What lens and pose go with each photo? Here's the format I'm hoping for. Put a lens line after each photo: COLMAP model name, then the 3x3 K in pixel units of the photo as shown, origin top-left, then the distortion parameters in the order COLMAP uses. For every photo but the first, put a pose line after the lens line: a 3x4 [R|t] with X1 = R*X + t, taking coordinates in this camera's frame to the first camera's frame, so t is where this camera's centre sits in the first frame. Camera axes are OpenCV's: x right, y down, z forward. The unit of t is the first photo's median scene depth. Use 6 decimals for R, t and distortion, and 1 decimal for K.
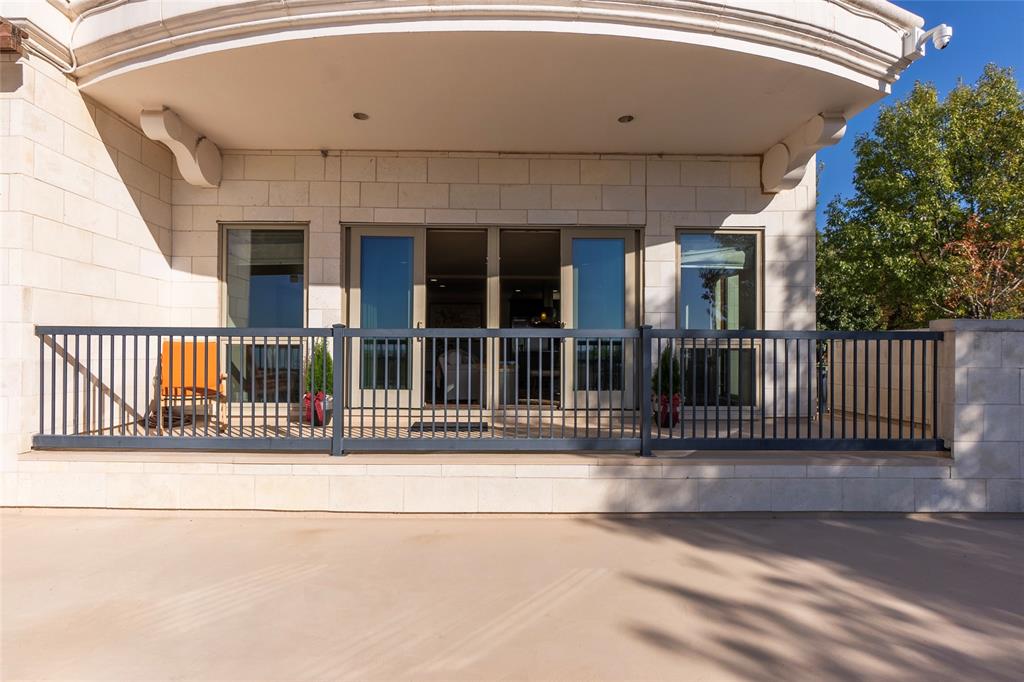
lens RADIAL K [[500.3, 0, 497.9], [0, 500.3, 361.4], [0, 0, 1]] dist [-0.007320, 0.000312]
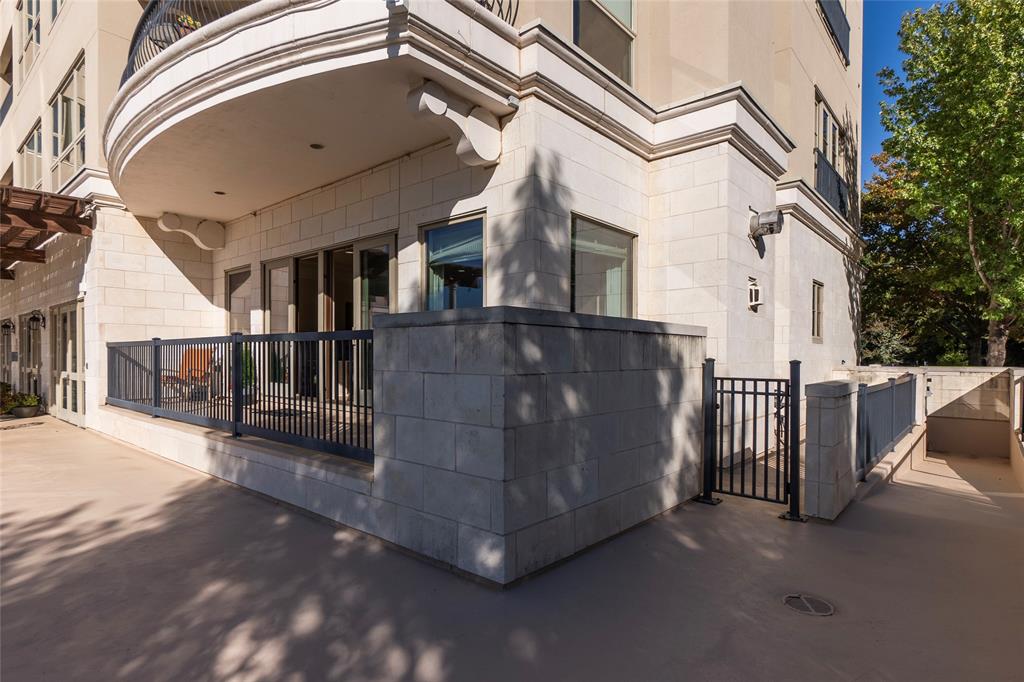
lens RADIAL K [[583.6, 0, 508.4], [0, 583.6, 362.6], [0, 0, 1]] dist [-0.000521, -0.000528]
pose [[0.718723, 0.004158, -0.695285, 1.566679], [-0.009199, 0.999951, -0.003530, -0.000882], [0.695236, 0.008933, 0.718726, 0.385538]]
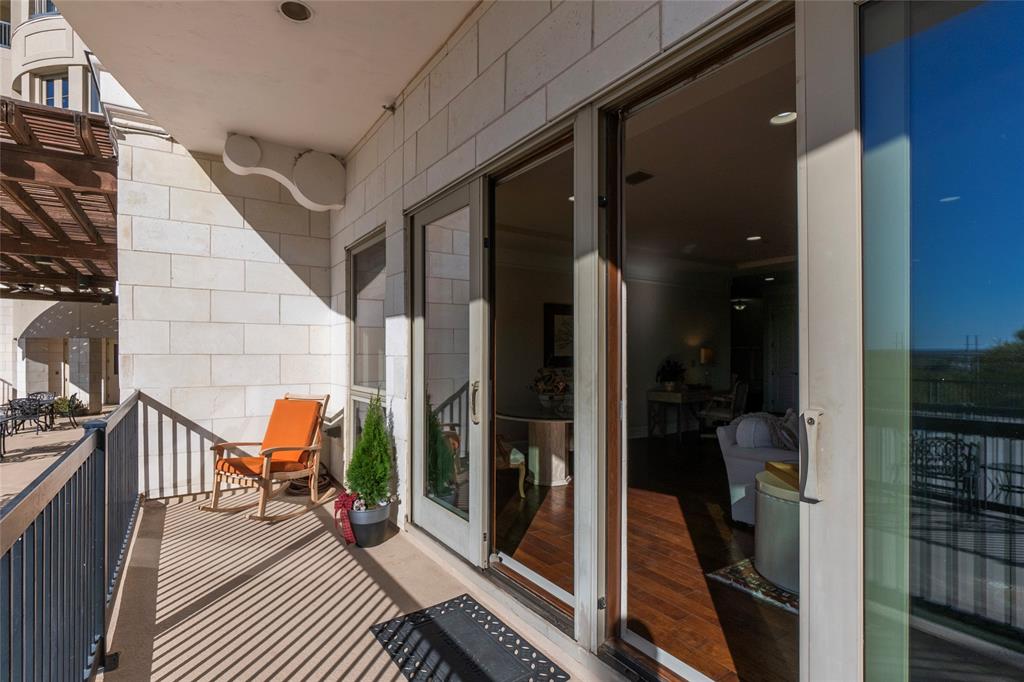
lens RADIAL K [[500.3, 0, 497.9], [0, 500.3, 361.4], [0, 0, 1]] dist [-0.007320, 0.000312]
pose [[0.526025, 0.001708, -0.850467, 0.315706], [-0.001908, 0.999998, 0.000828, -0.115397], [0.850467, 0.001187, 0.526027, 0.937689]]
